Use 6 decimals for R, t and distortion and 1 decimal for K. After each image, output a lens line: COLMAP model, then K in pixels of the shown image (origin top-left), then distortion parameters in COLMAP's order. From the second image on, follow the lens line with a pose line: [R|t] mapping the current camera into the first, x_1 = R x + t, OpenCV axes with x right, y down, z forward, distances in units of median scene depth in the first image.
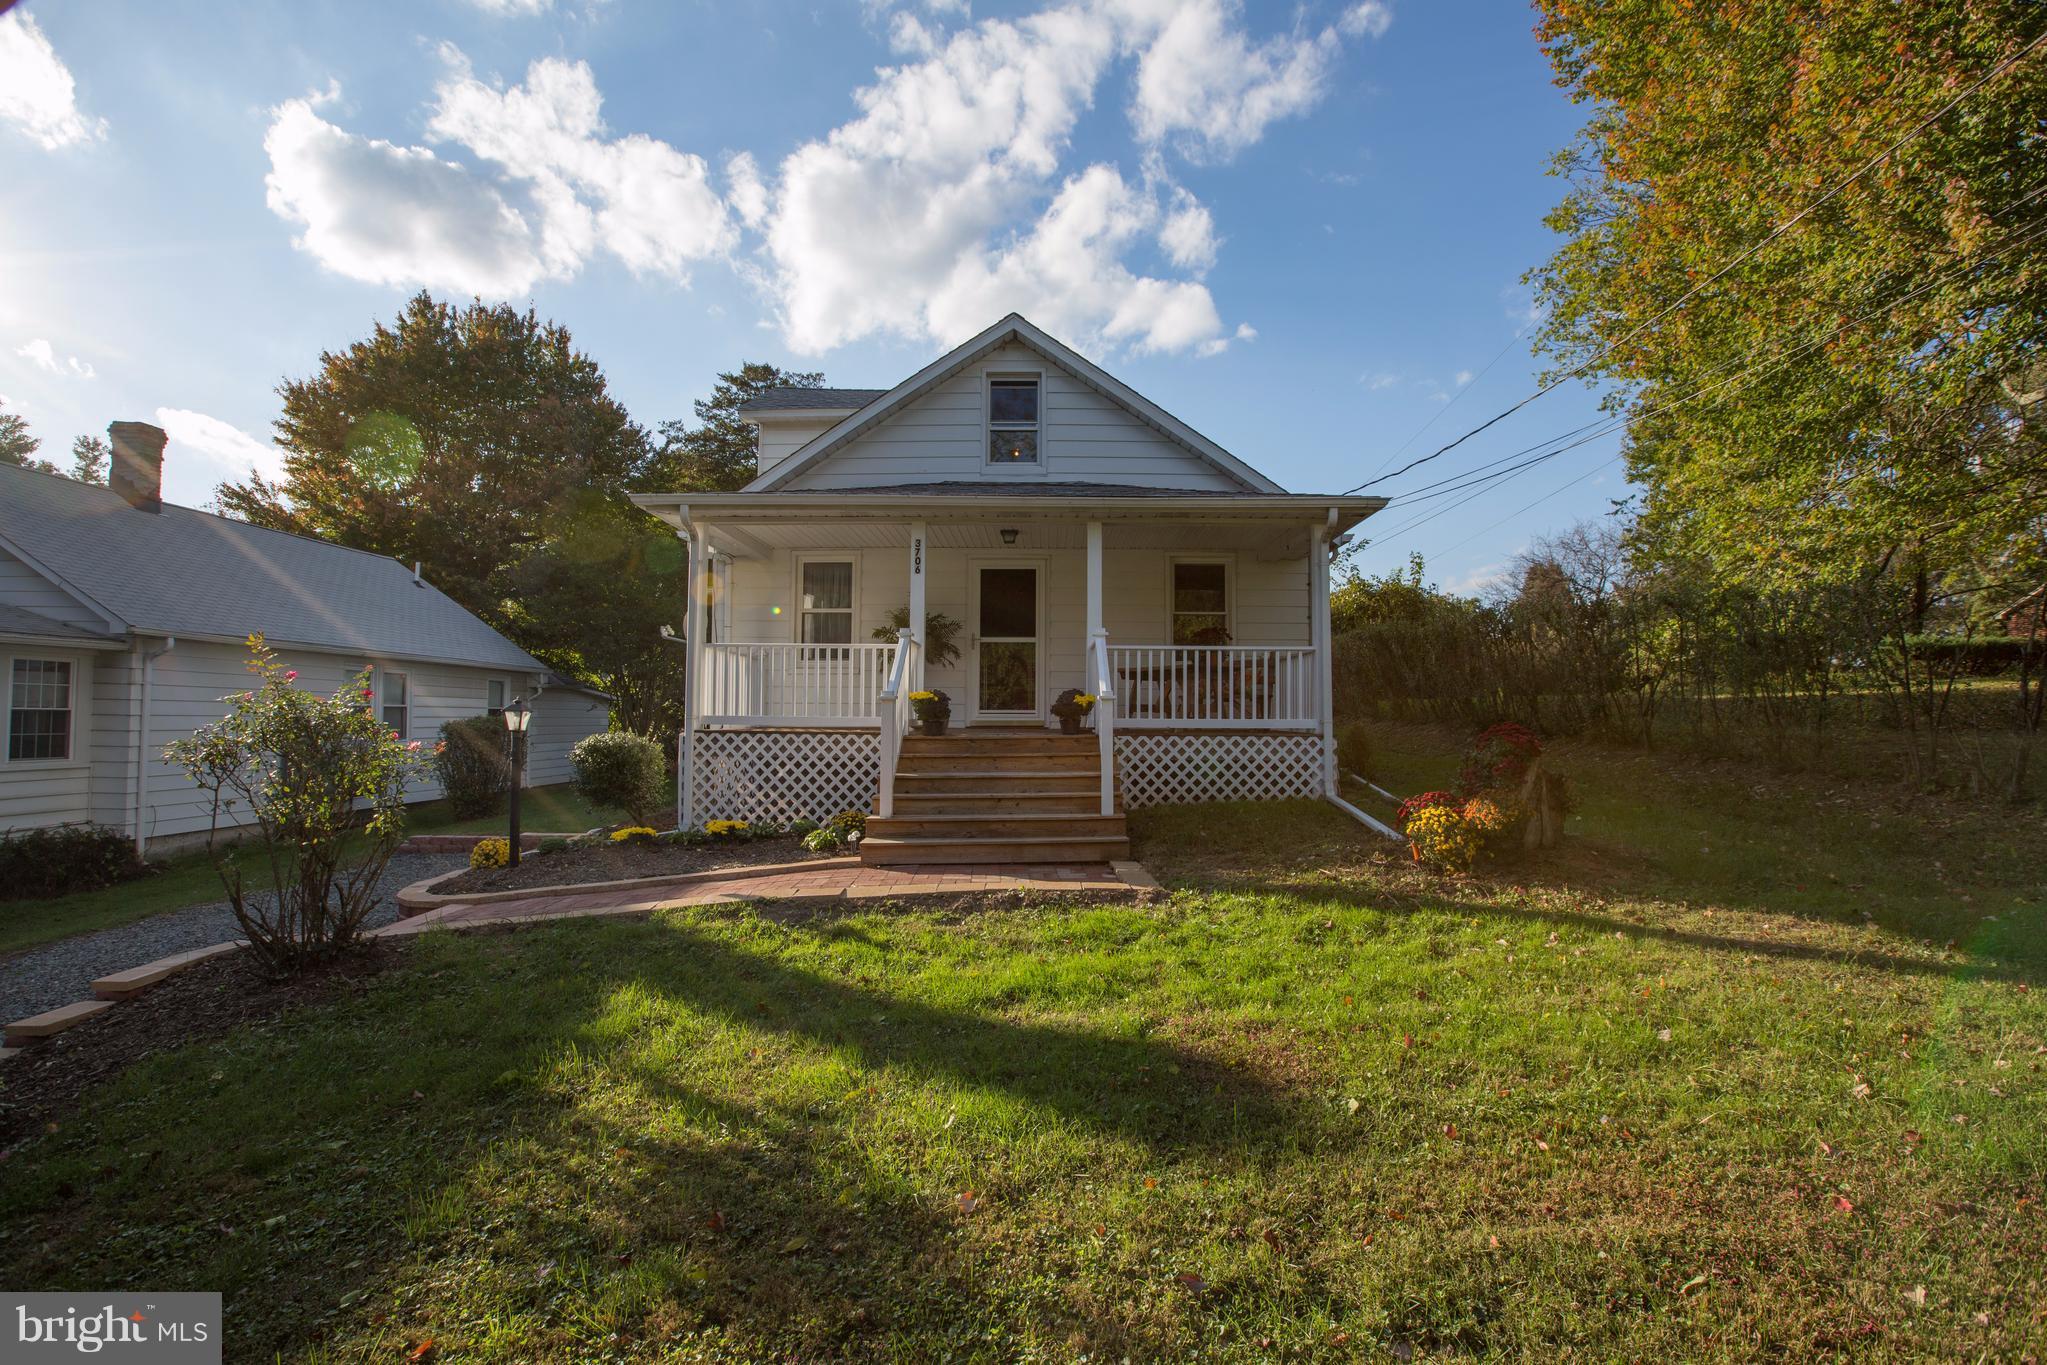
lens RADIAL K [[952.0, 0, 1001.3], [0, 952.0, 674.9], [0, 0, 1]] dist [-0.052808, 0.022203]
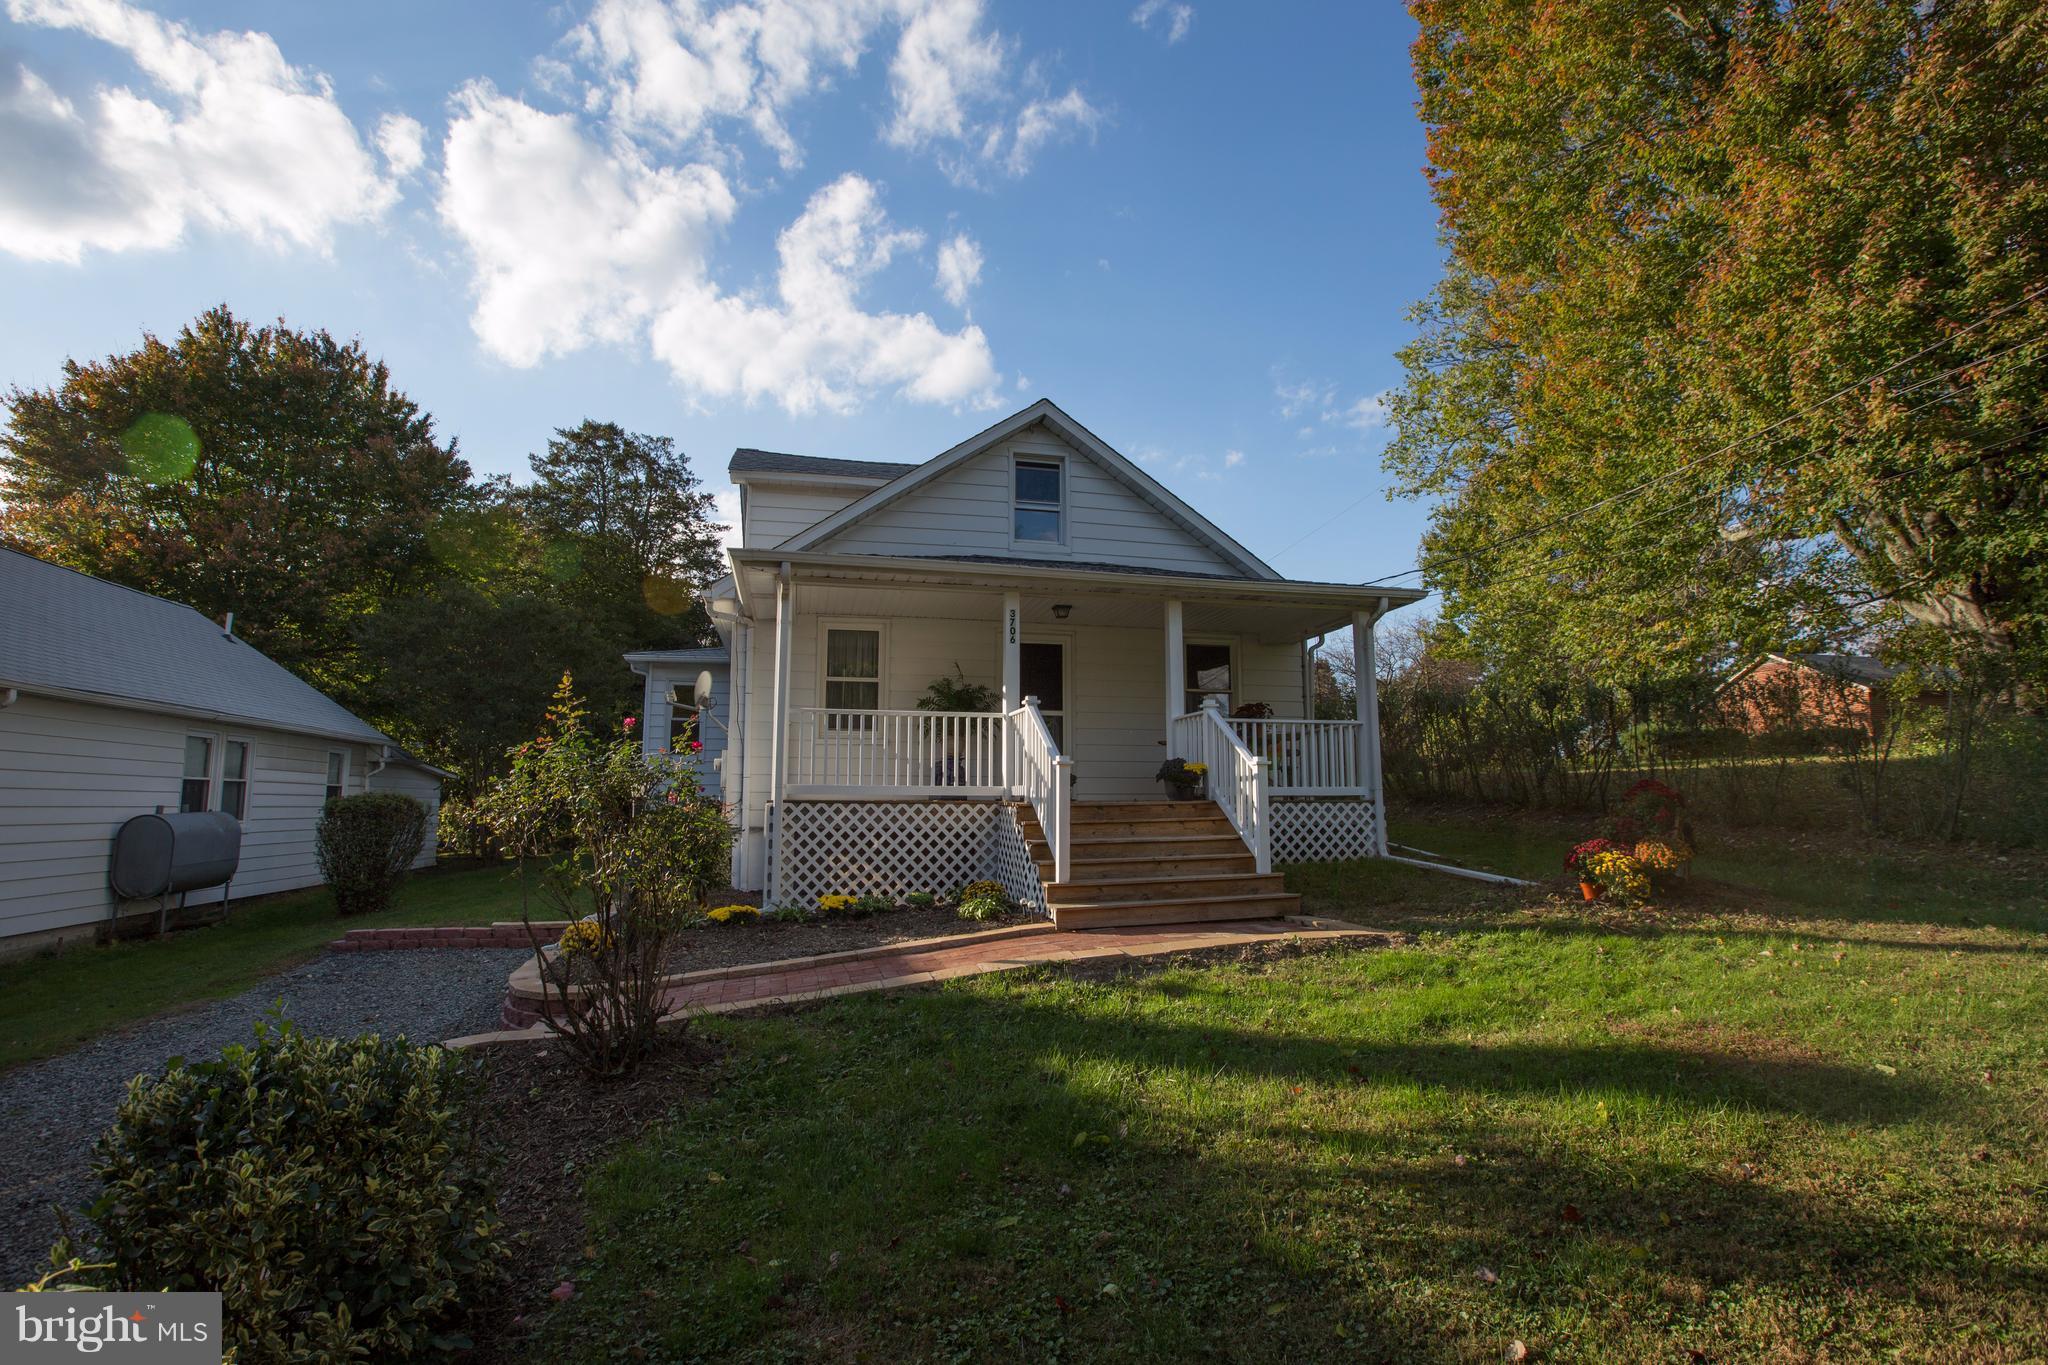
lens RADIAL K [[961.4, 0, 1011.7], [0, 961.4, 680.3], [0, 0, 1]] dist [-0.058134, 0.023108]
pose [[0.969658, 0.025272, 0.243158, -0.338662], [-0.005195, 0.996548, -0.082856, 0.017276], [-0.244412, 0.079079, 0.966442, 0.017431]]
